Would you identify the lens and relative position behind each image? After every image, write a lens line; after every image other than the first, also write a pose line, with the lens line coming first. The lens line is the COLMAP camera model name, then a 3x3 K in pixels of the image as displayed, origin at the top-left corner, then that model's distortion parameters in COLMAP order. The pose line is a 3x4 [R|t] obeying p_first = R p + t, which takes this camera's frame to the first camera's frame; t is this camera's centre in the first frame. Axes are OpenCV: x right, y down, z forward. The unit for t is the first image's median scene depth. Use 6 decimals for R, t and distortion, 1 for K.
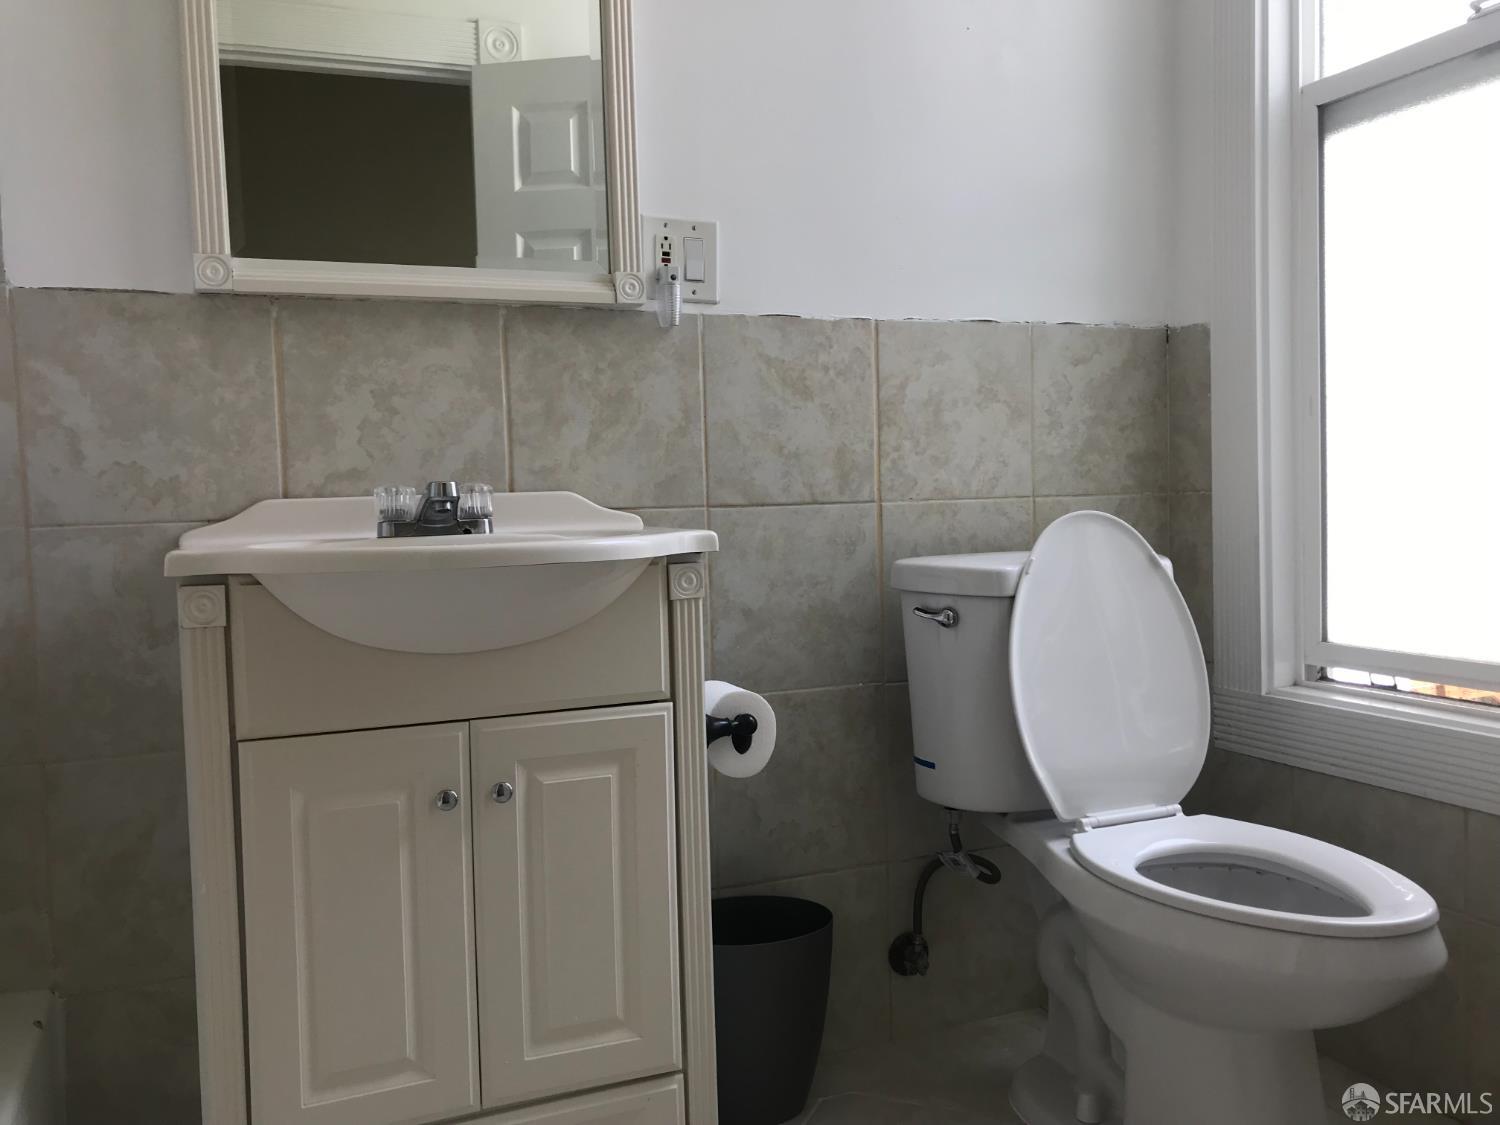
lens RADIAL K [[1224.9, 0, 761.5], [0, 1224.9, 554.7], [0, 0, 1]] dist [0.026728, -0.027013]
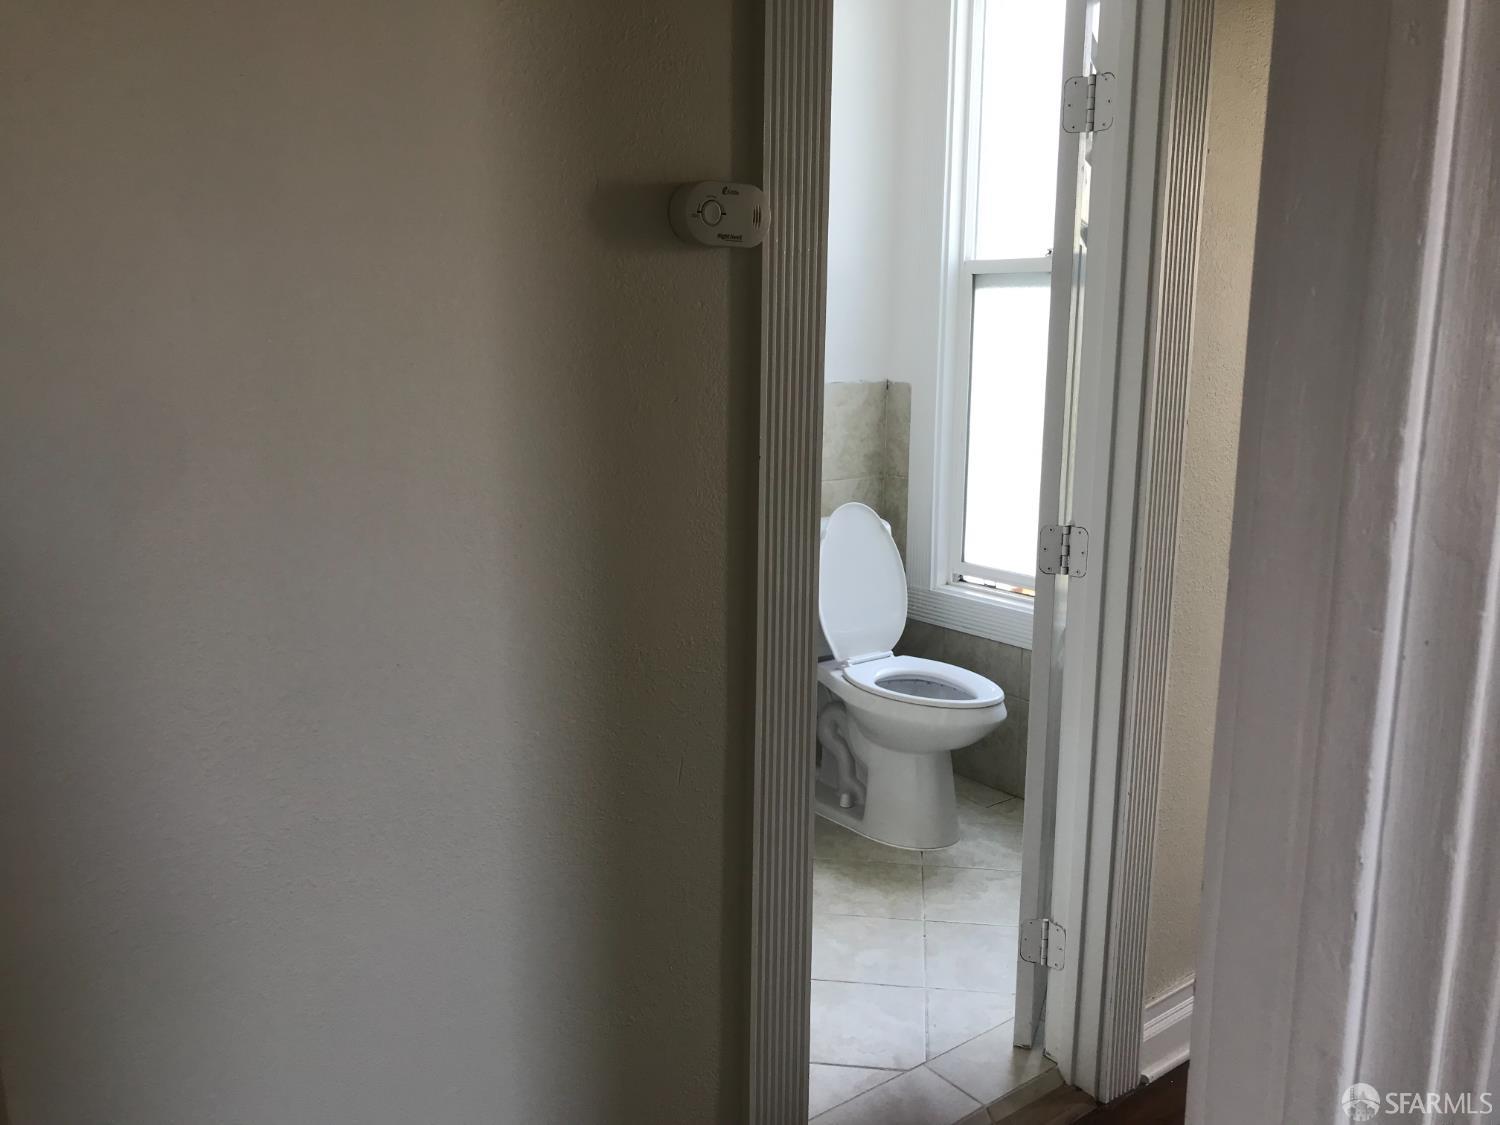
lens RADIAL K [[1224.9, 0, 742.3], [0, 1224.9, 565.8], [0, 0, 1]] dist [0.026728, -0.027013]
pose [[0.968753, -0.012982, 0.247688, -0.319974], [-0.020628, 0.990953, 0.132617, -0.160295], [-0.247168, -0.133583, 0.959721, -0.687761]]
